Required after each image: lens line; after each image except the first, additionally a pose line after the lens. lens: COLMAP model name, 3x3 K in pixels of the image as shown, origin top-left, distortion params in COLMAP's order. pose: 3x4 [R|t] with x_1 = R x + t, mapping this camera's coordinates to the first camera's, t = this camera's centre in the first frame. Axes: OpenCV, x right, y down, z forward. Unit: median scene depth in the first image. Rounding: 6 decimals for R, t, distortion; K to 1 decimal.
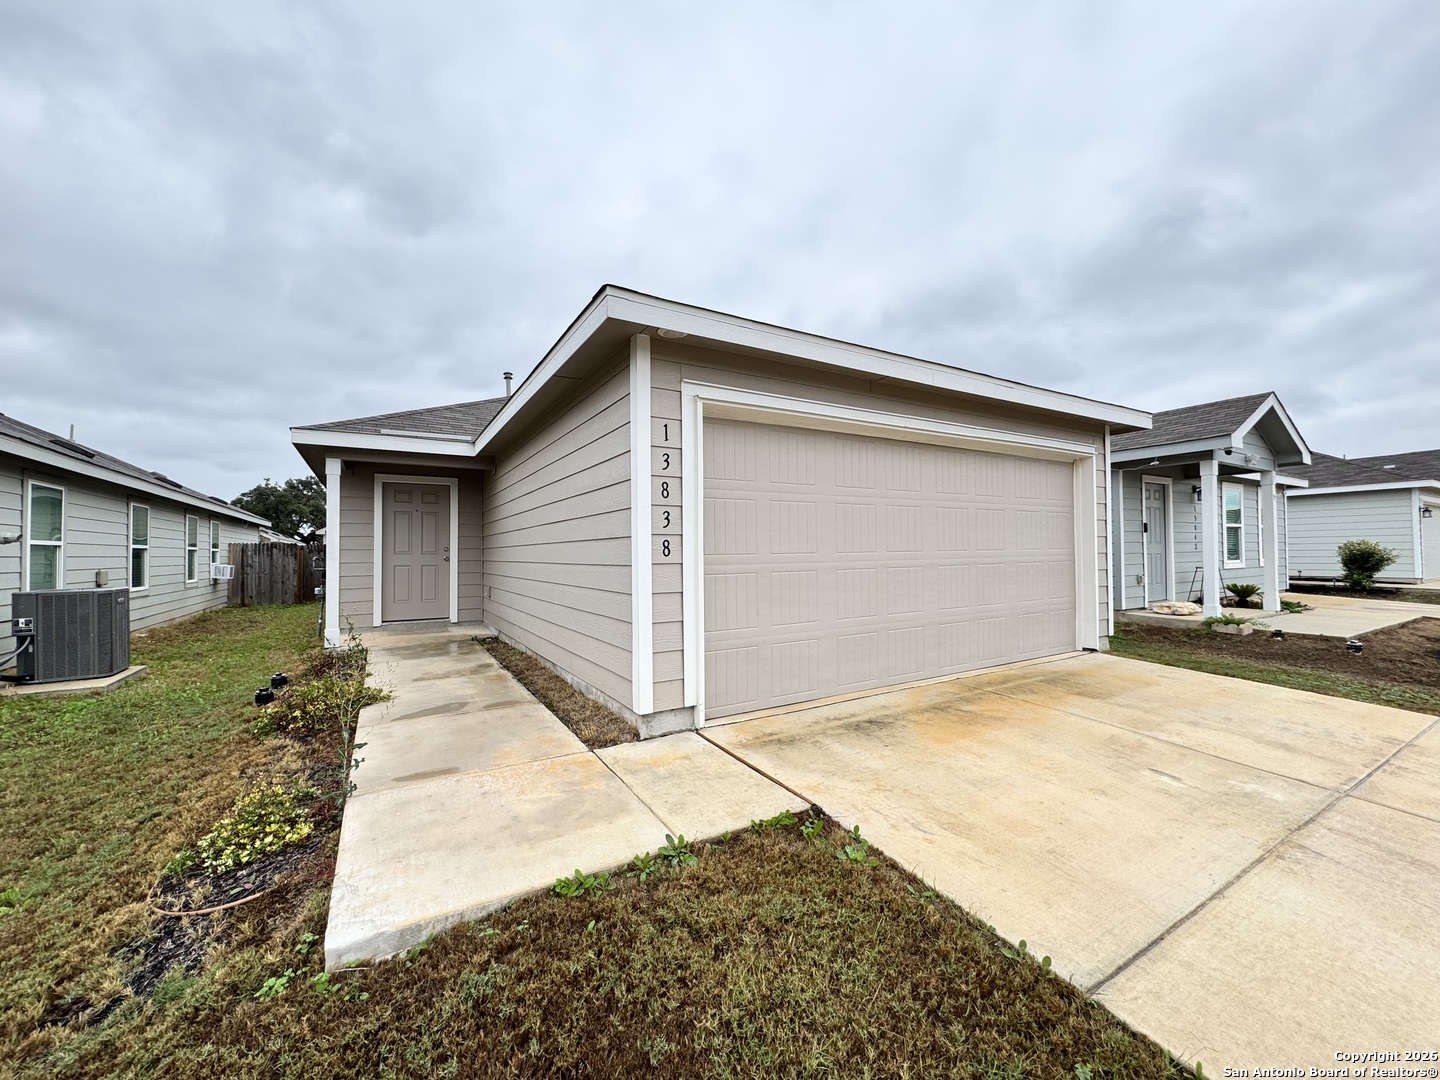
lens RADIAL K [[573.4, 0, 717.9], [0, 573.4, 539.5], [0, 0, 1]] dist [0.001492, -0.000023]
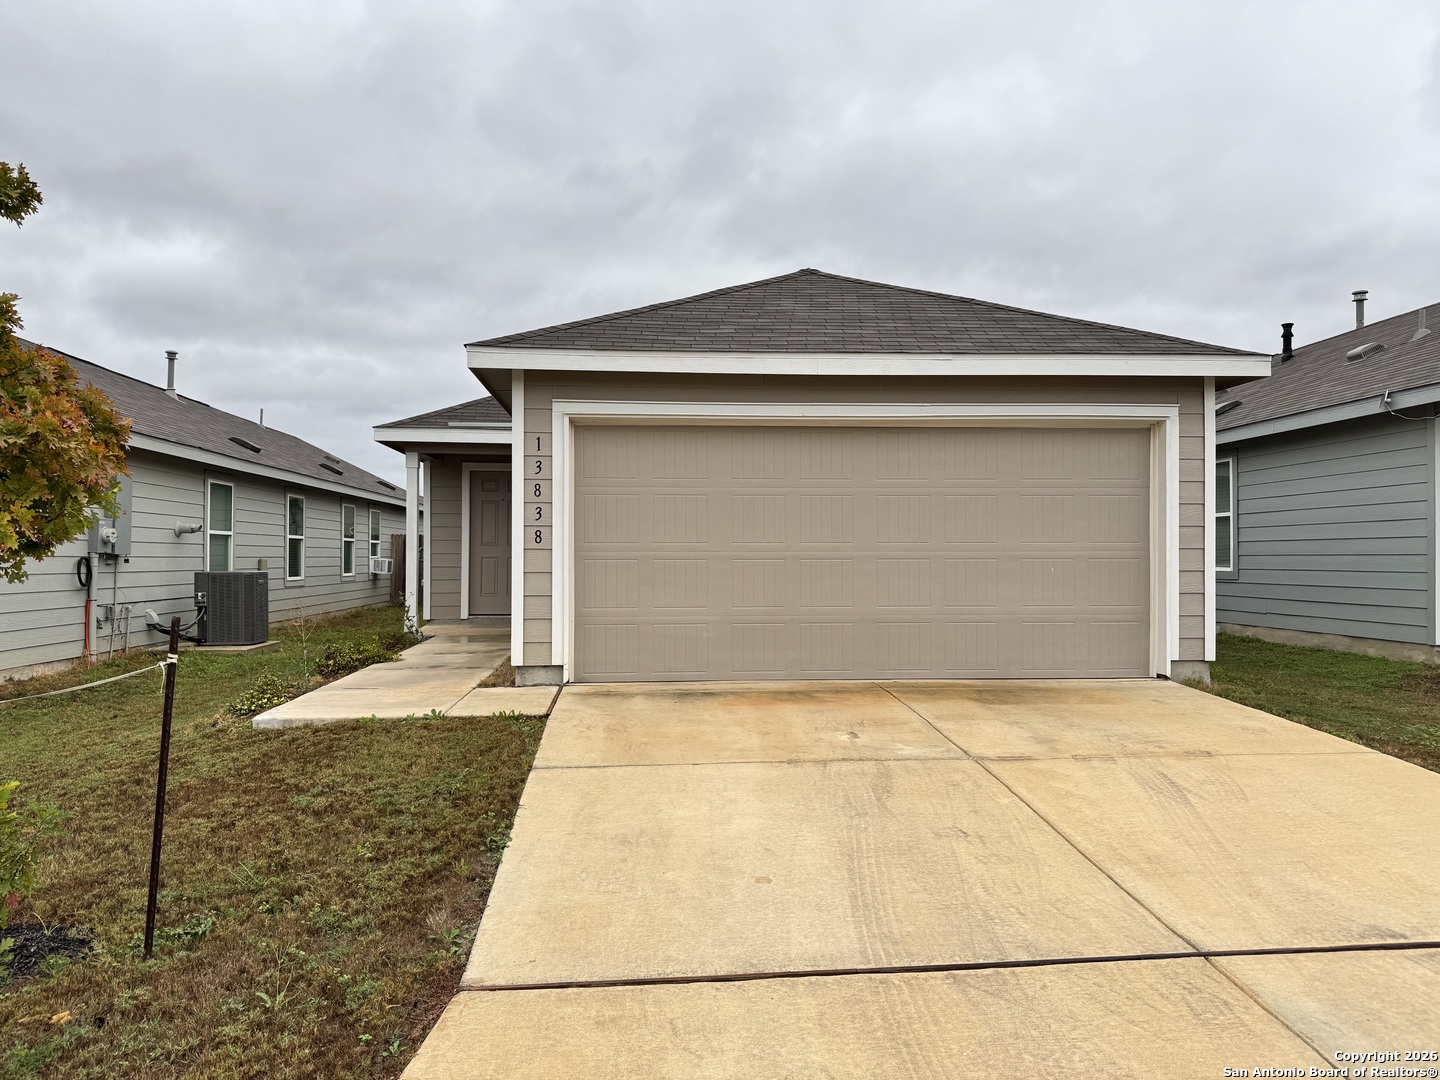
lens RADIAL K [[1011.2, 0, 720.0], [0, 1011.2, 540.0], [0, 0, 1]] dist [0.066980, -0.080188]
pose [[0.901100, 0.004651, -0.433587, 1.217868], [-0.000695, 0.999957, 0.009283, 0.001547], [0.433611, -0.008064, 0.901064, -0.812939]]
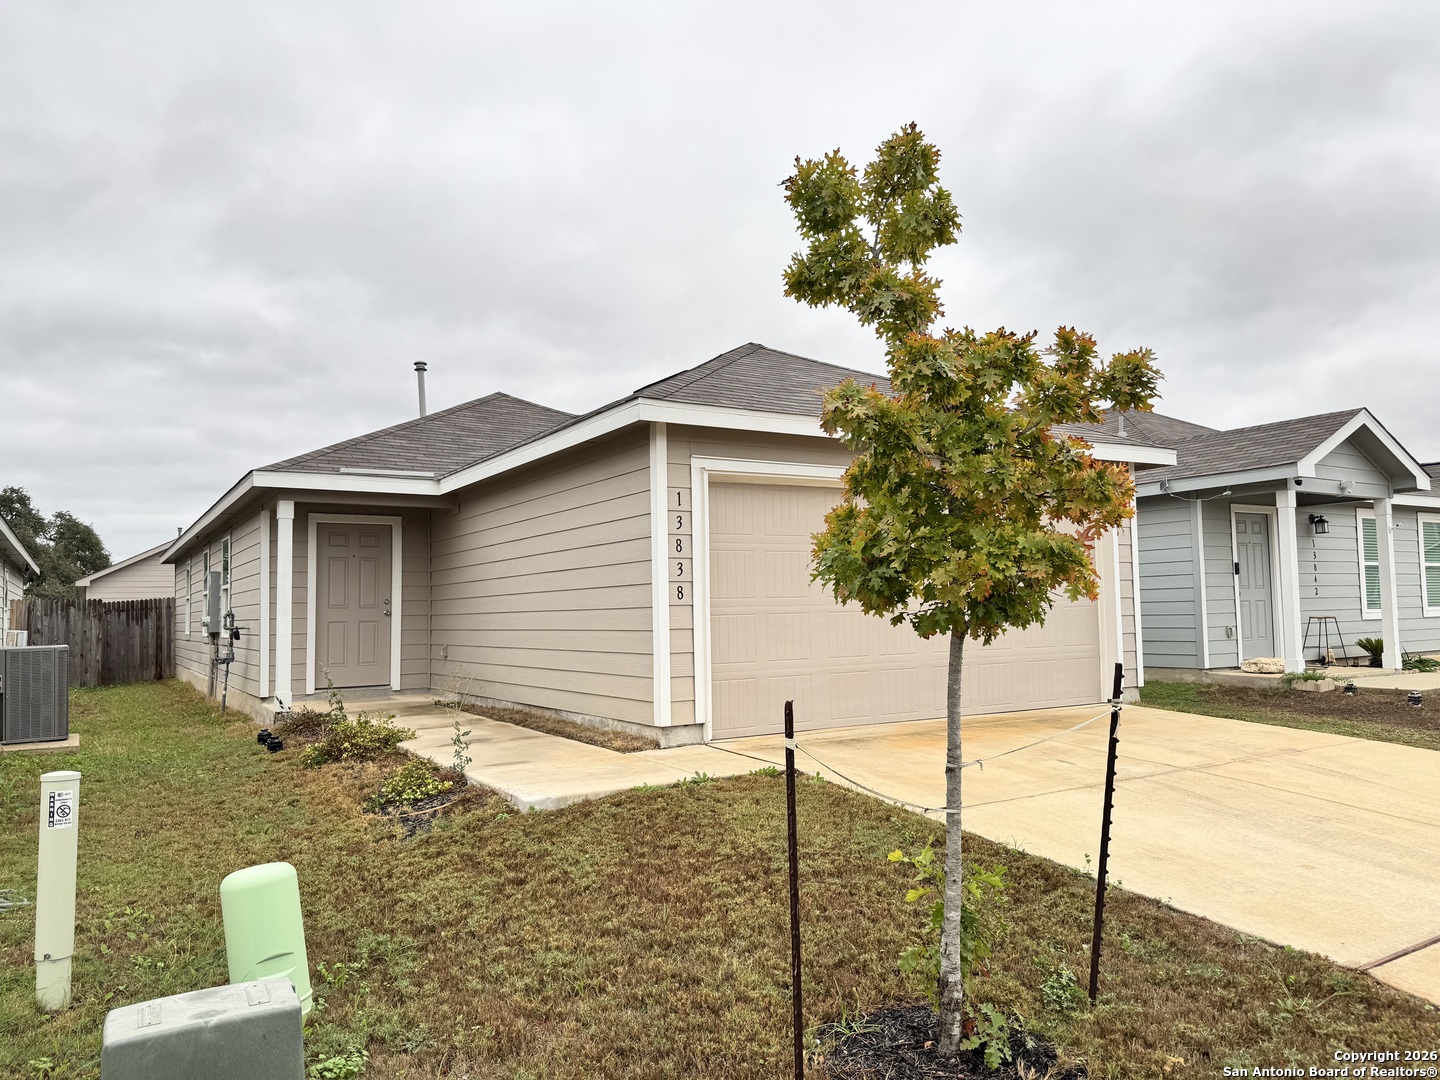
lens RADIAL K [[1011.2, 0, 720.0], [0, 1011.2, 540.0], [0, 0, 1]] dist [0.066980, -0.080188]
pose [[0.999763, -0.007984, 0.020266, -0.047196], [0.008958, 0.998784, -0.048470, 0.008129], [-0.019854, 0.048640, 0.998619, -1.165875]]
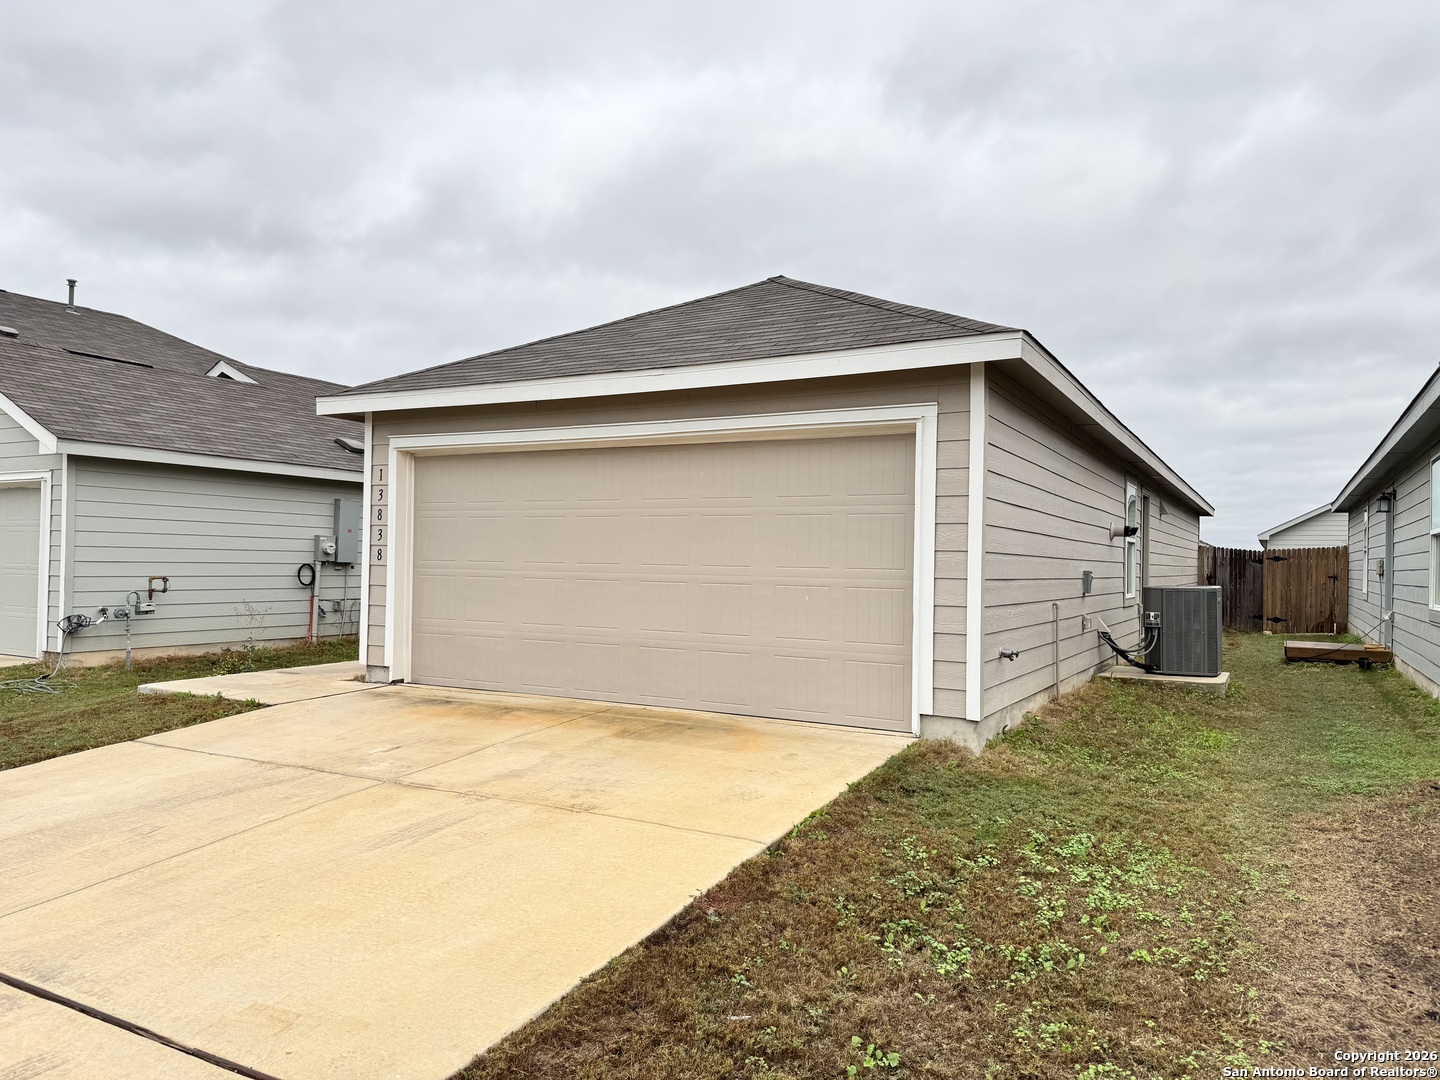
lens RADIAL K [[1003.4, 0, 723.4], [0, 1003.4, 543.0], [0, 0, 1]] dist [0.071937, -0.090596]
pose [[0.513351, 0.006101, -0.858157, 2.552026], [-0.006592, 0.999973, 0.003166, -0.027508], [0.858153, 0.004032, 0.513378, 0.430243]]
